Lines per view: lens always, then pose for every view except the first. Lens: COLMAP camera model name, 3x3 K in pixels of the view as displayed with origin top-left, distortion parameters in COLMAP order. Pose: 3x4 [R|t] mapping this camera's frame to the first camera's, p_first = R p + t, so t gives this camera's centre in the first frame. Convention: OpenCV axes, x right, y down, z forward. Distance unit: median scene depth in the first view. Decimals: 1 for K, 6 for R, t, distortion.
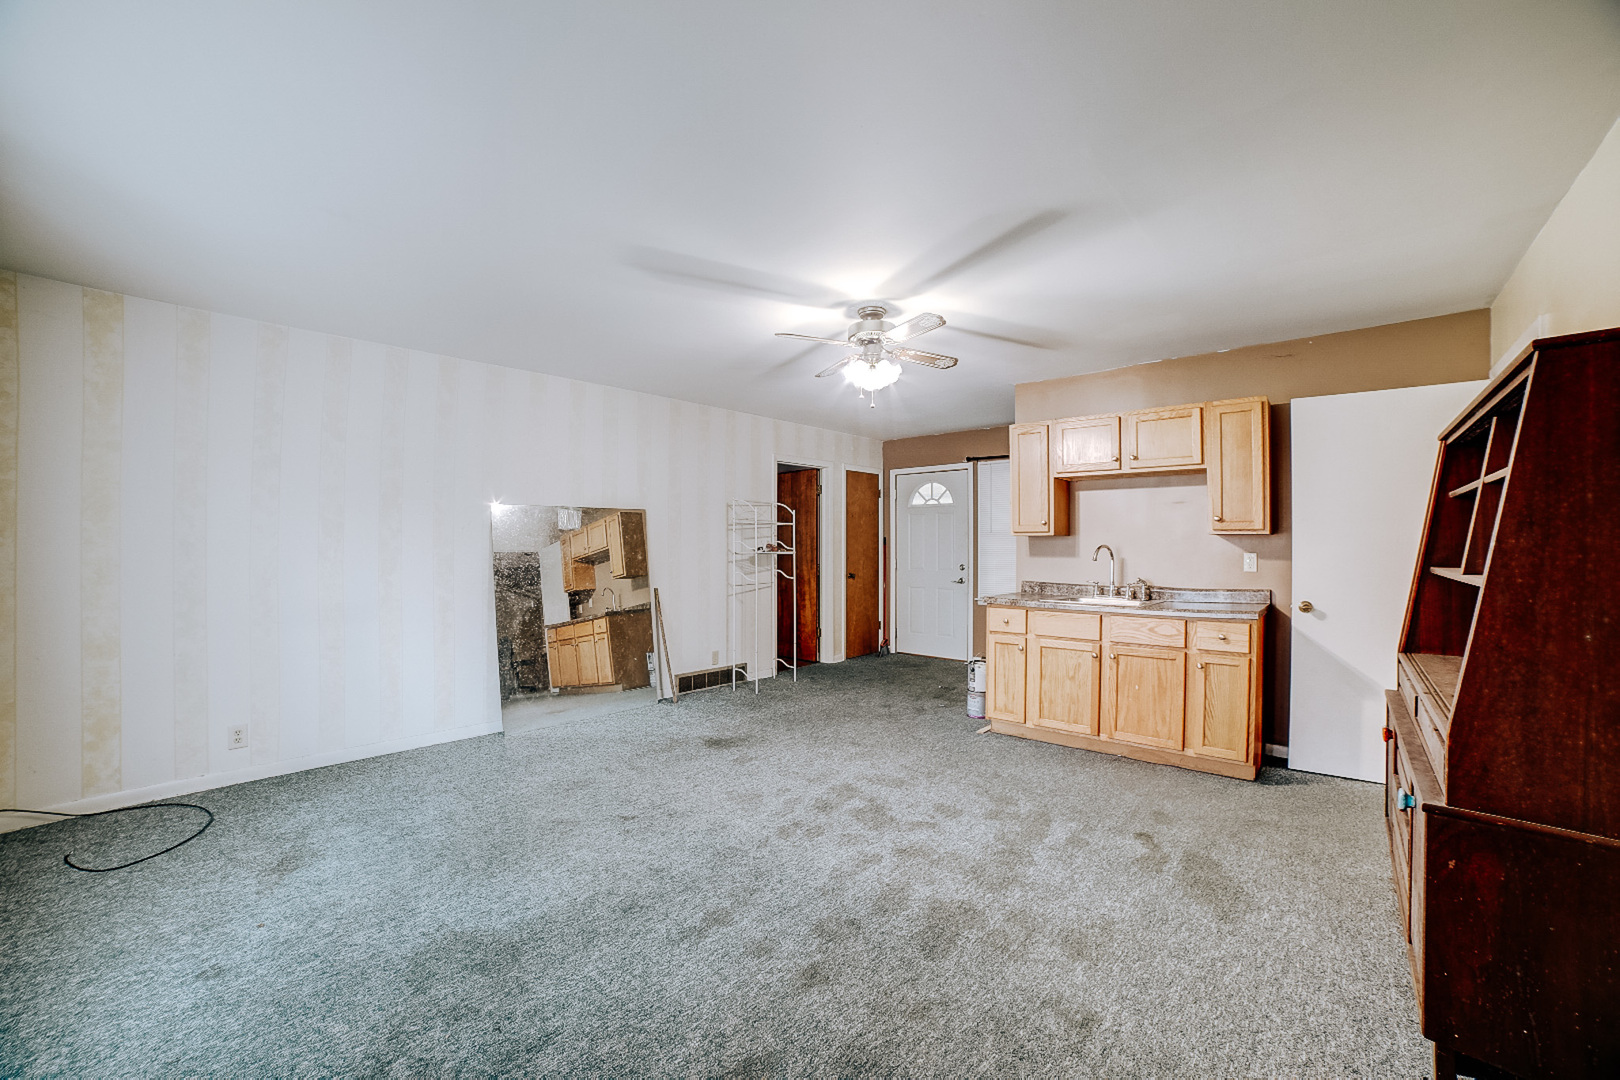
lens RADIAL K [[639.6, 0, 804.8], [0, 639.6, 546.6], [0, 0, 1]] dist [-0.113944, 0.039221]
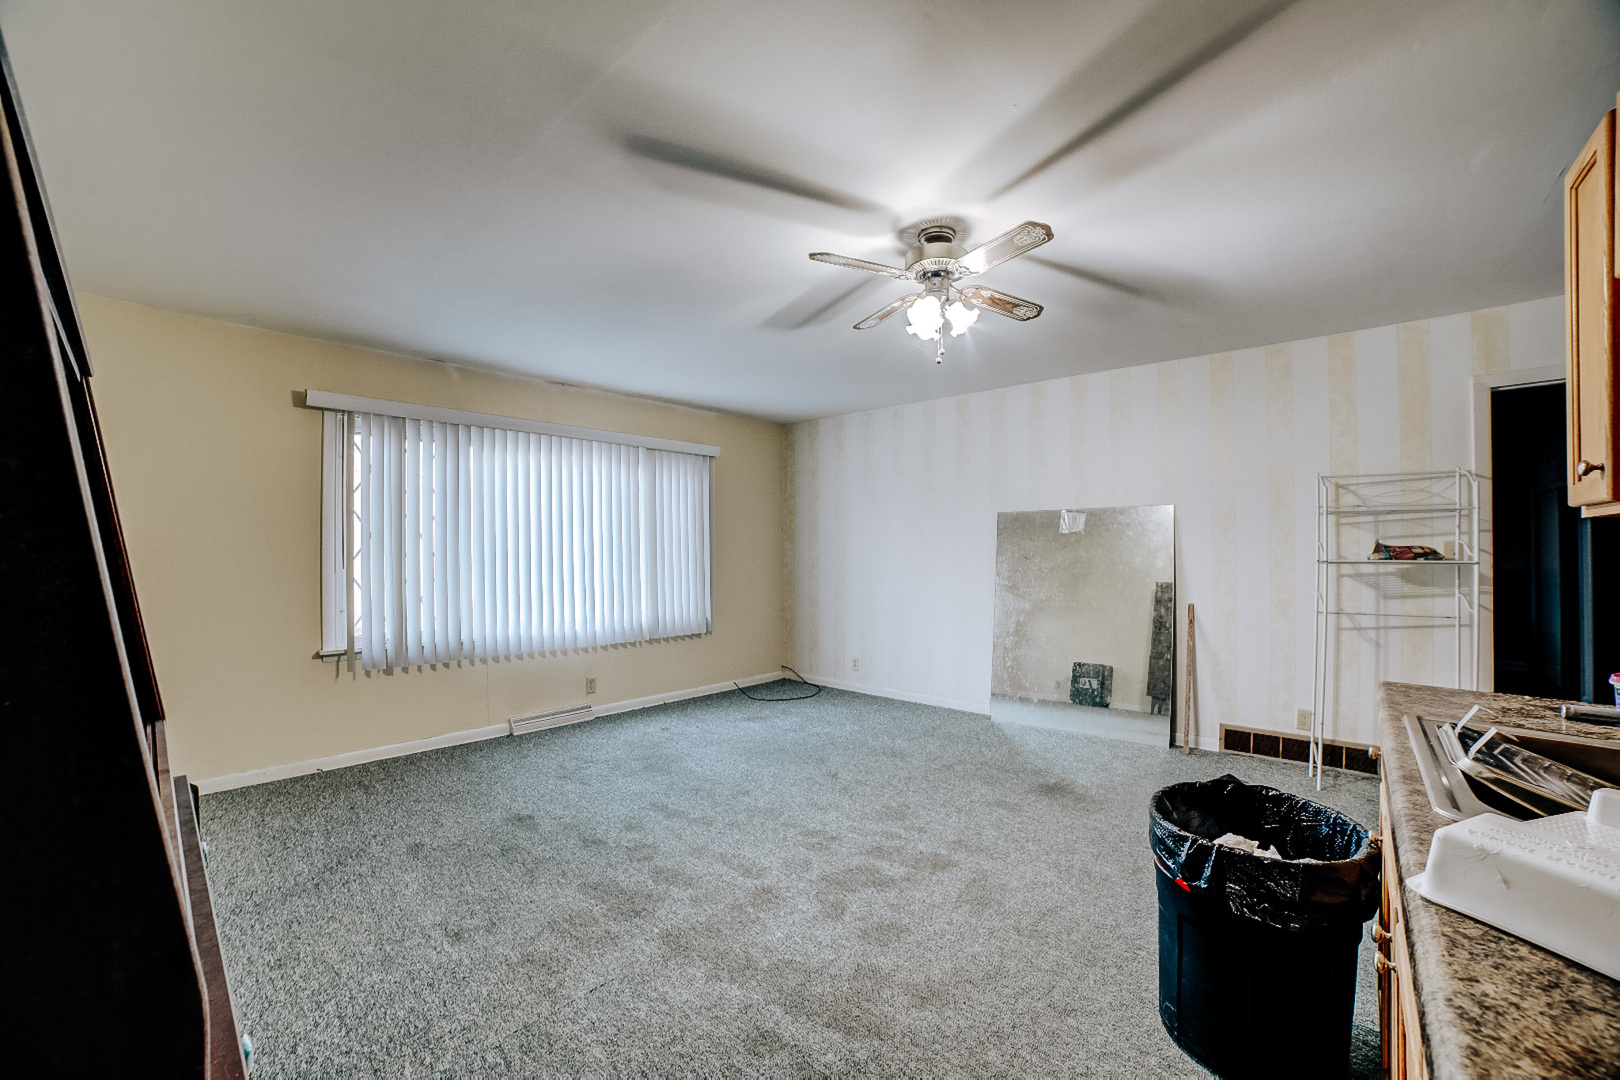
lens RADIAL K [[639.6, 0, 804.8], [0, 639.6, 546.6], [0, 0, 1]] dist [-0.113944, 0.039221]
pose [[-0.002992, -0.006989, -0.999971, 0.835266], [-0.000133, 0.999976, -0.006989, -0.000682], [0.999996, 0.000112, -0.002993, 0.838344]]
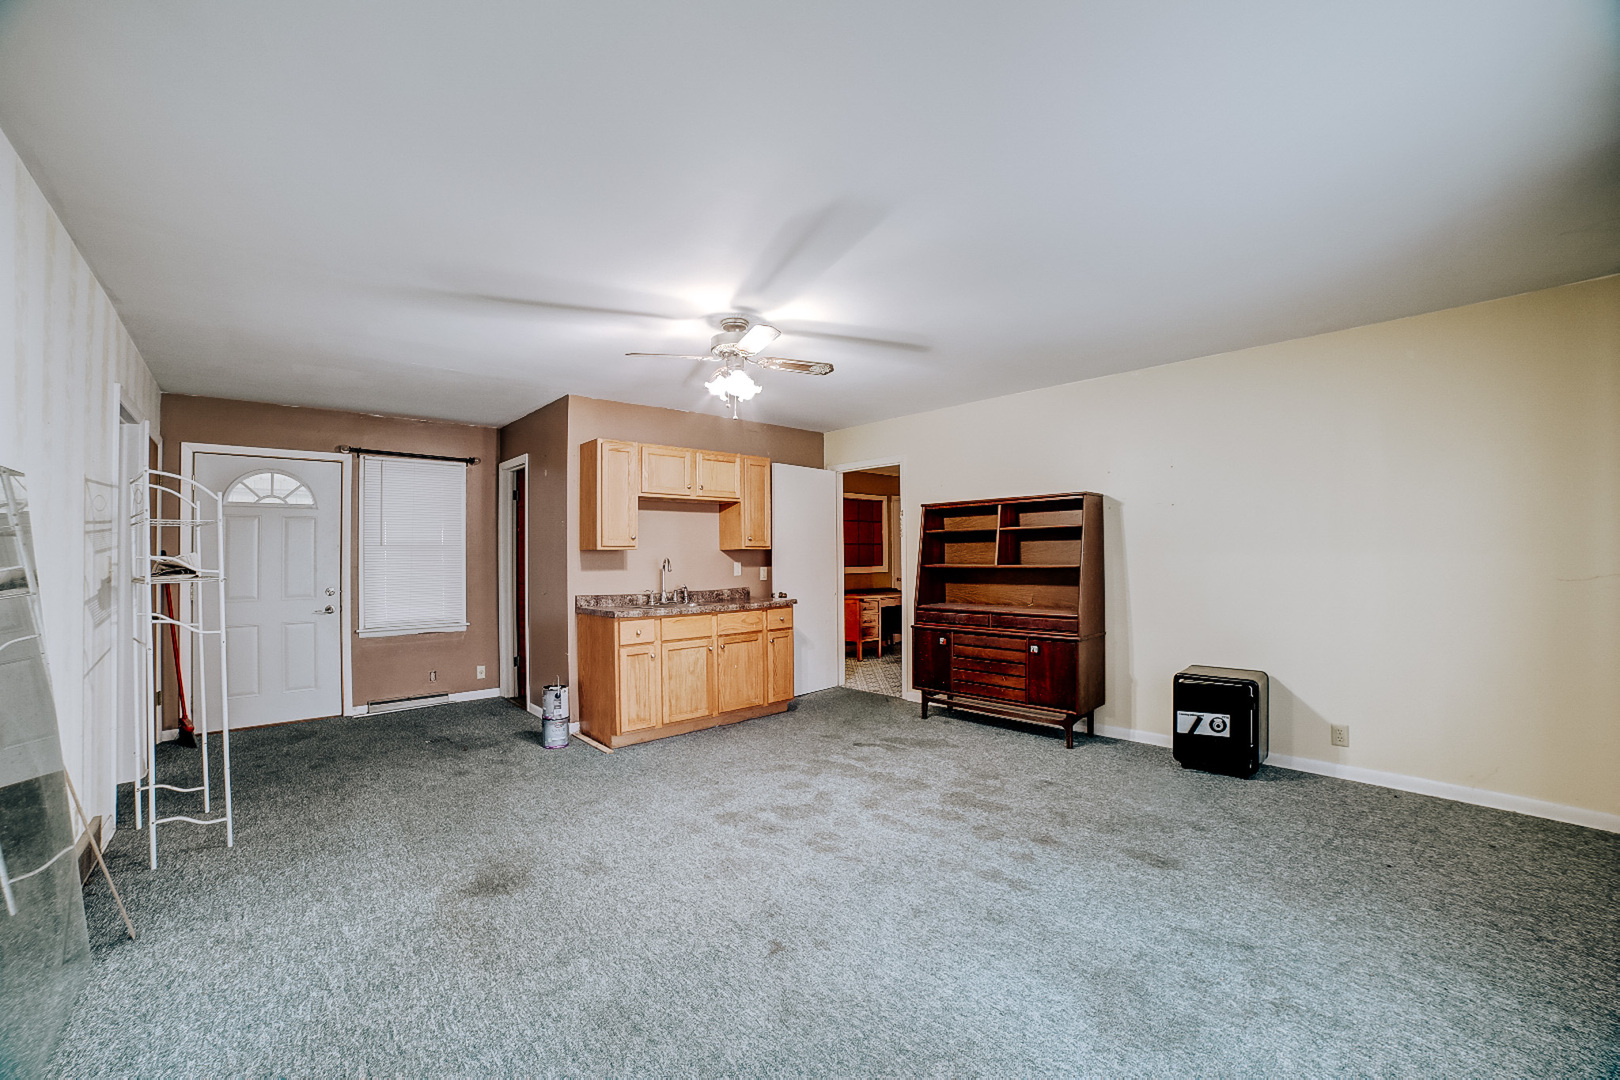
lens RADIAL K [[639.6, 0, 804.8], [0, 639.6, 546.6], [0, 0, 1]] dist [-0.113944, 0.039221]
pose [[0.094796, 0.011381, 0.995432, -0.864616], [0.014592, 0.999811, -0.012821, -0.006399], [-0.995390, 0.015740, 0.094612, 0.793431]]
